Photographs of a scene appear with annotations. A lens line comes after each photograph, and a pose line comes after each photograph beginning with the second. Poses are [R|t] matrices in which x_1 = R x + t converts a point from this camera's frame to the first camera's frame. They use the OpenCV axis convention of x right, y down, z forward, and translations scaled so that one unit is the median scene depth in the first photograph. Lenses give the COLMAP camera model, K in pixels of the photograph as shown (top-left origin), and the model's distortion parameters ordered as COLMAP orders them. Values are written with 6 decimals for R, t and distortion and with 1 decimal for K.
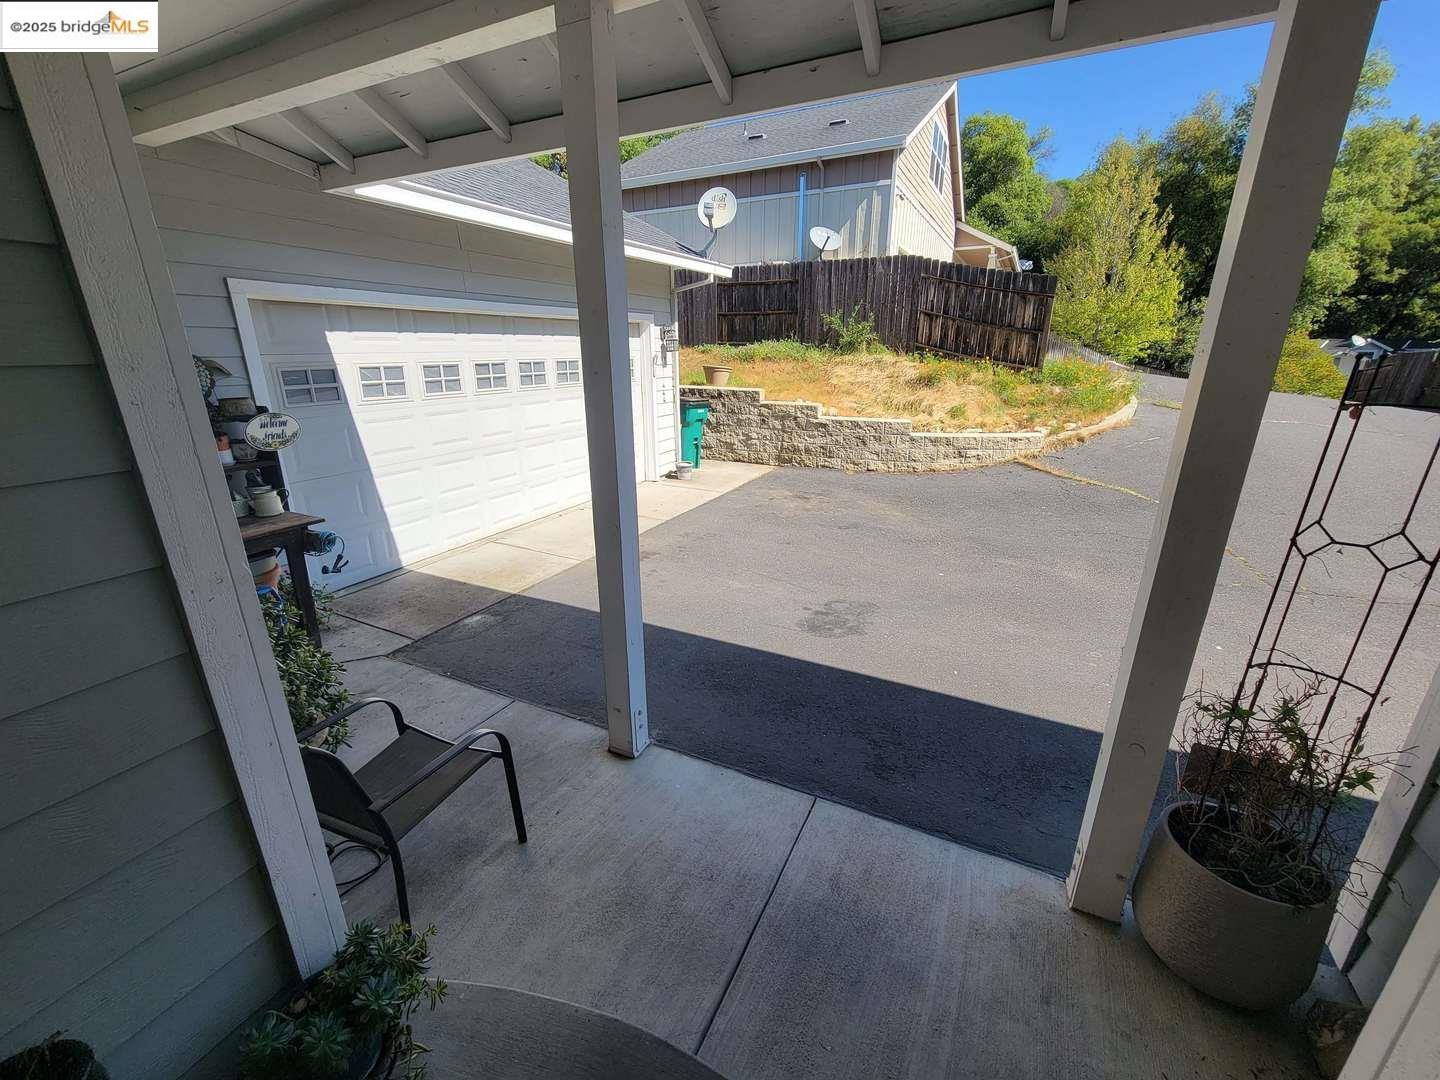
lens RADIAL K [[583.3, 0, 716.8], [0, 583.3, 539.9], [0, 0, 1]] dist [-0.005651, -0.000407]
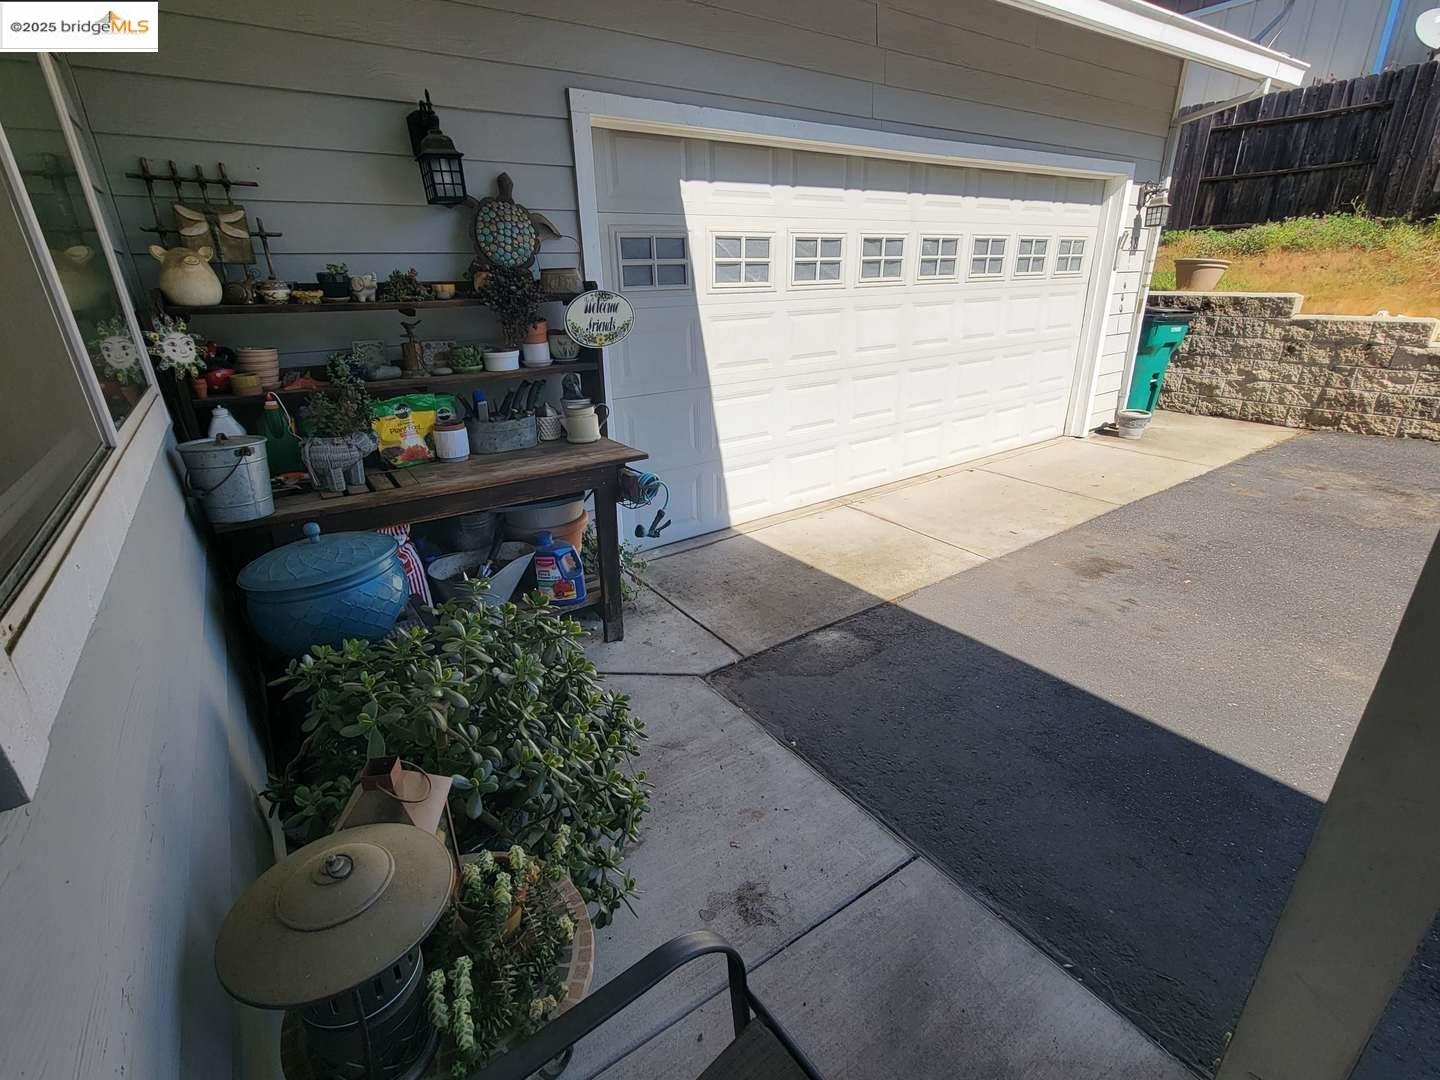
lens RADIAL K [[662.2, 0, 720.0], [0, 662.2, 540.0], [0, 0, 1]] dist [0.002703, 0.000676]
pose [[0.877466, 0.158546, -0.452678, -0.183059], [-0.126414, 0.986863, 0.100600, -0.019580], [0.462681, -0.031048, 0.885981, 0.273774]]
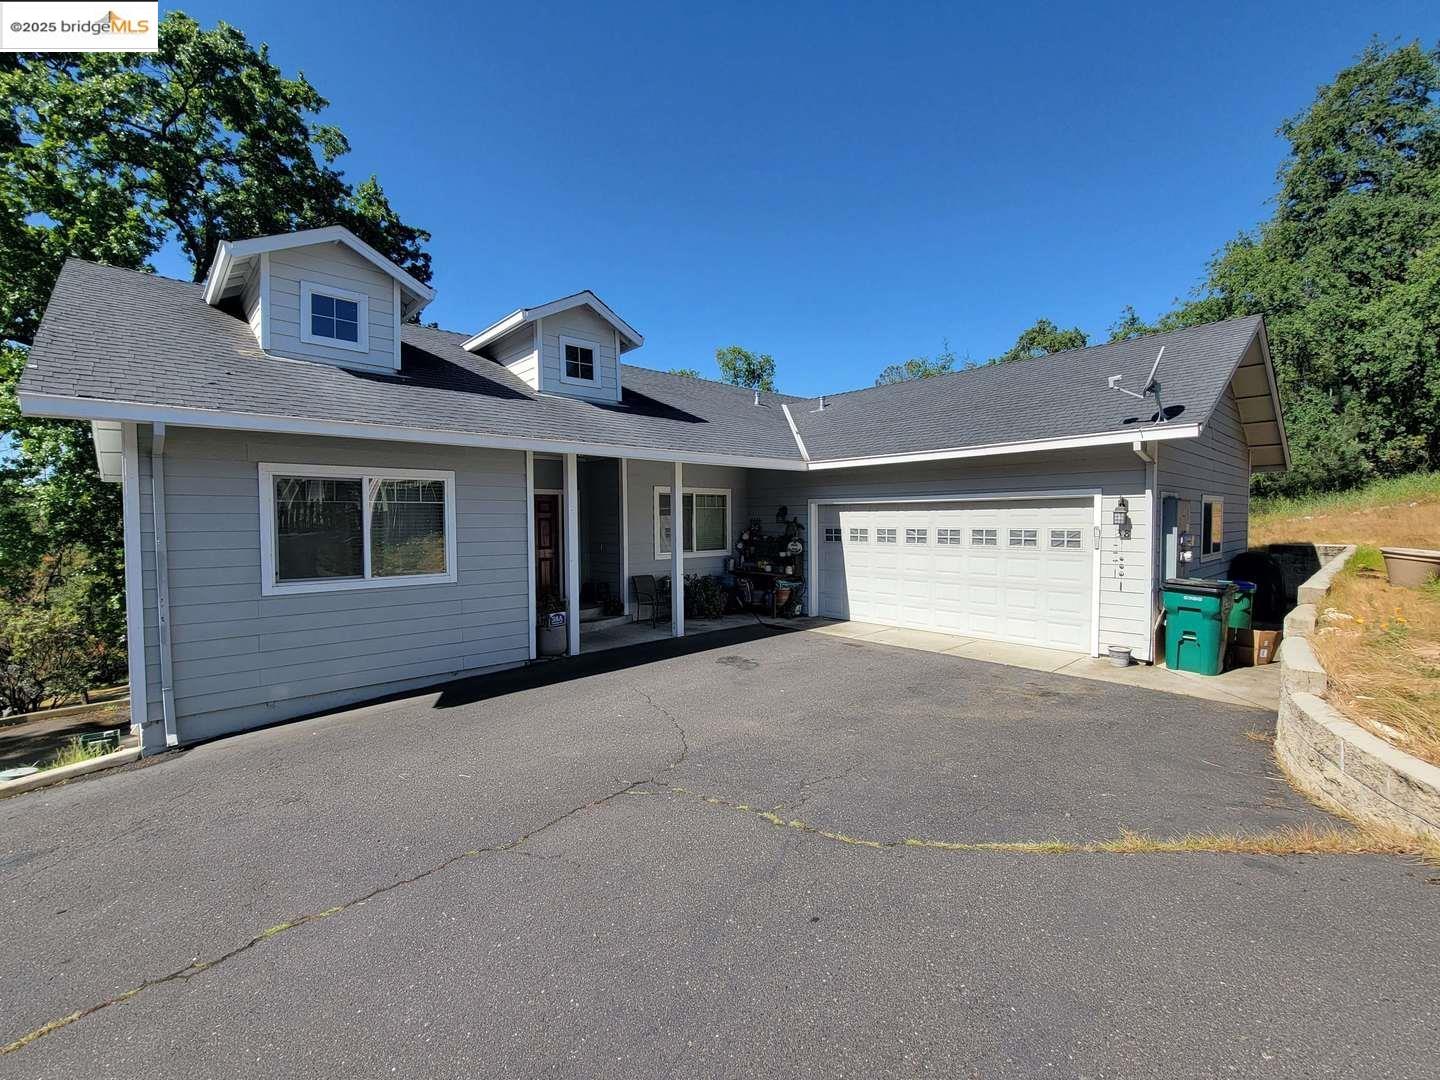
lens RADIAL K [[592.1, 0, 714.7], [0, 592.1, 545.1], [0, 0, 1]] dist [-0.003748, -0.000011]
pose [[-0.351723, 0.040581, -0.935224, 1.681161], [-0.289361, 0.945418, 0.149848, -0.404240], [0.890259, 0.323323, -0.320782, 1.211061]]
